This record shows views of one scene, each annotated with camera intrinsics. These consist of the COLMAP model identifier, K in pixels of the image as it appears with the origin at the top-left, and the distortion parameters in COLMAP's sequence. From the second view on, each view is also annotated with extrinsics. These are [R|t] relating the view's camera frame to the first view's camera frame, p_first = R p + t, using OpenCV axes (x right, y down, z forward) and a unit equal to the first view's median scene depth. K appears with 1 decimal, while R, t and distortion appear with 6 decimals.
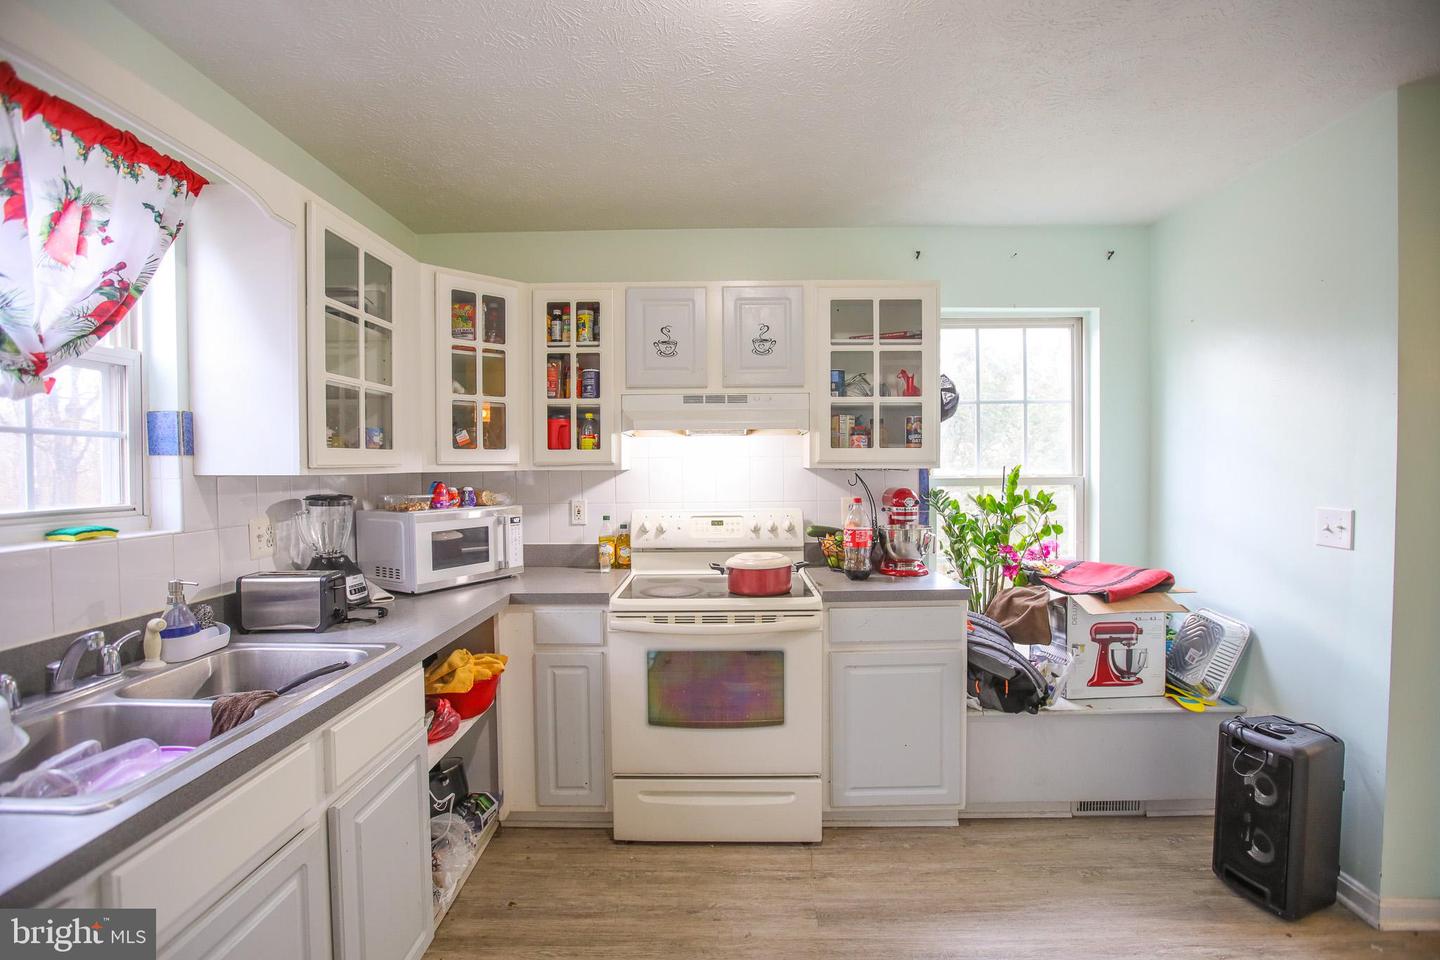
lens RADIAL K [[653.7, 0, 716.7], [0, 653.7, 478.7], [0, 0, 1]] dist [-0.057083, 0.019080]
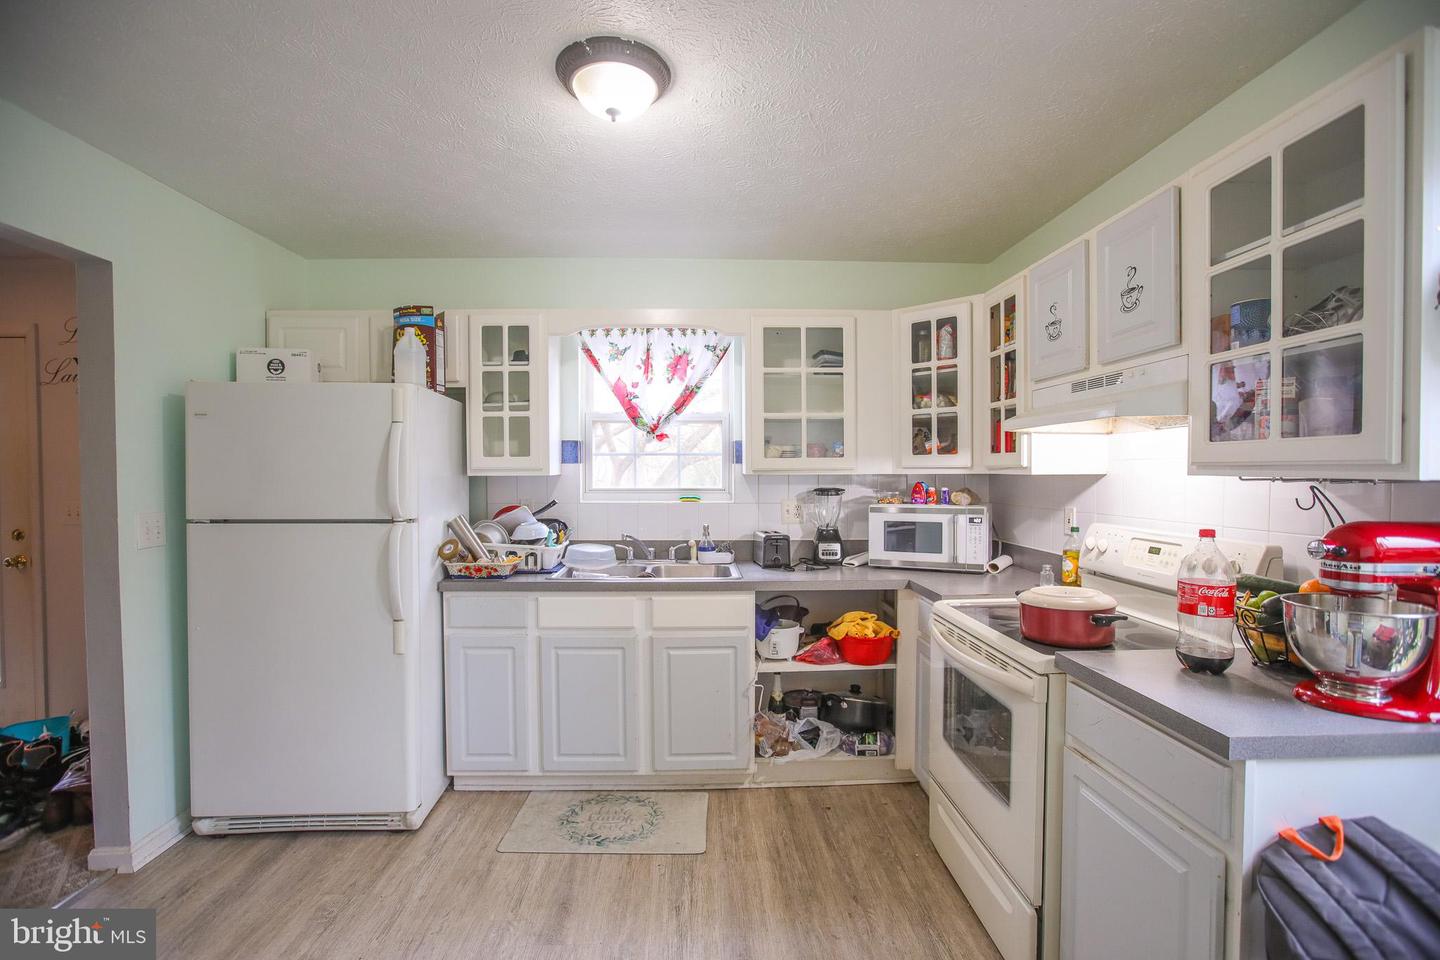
lens RADIAL K [[665.6, 0, 726.6], [0, 665.6, 485.4], [0, 0, 1]] dist [-0.000235, -0.000314]
pose [[0.065972, 0.030162, -0.997366, 0.779322], [-0.015612, 0.999452, 0.029193, -0.019535], [0.997699, 0.013645, 0.066407, 0.546197]]
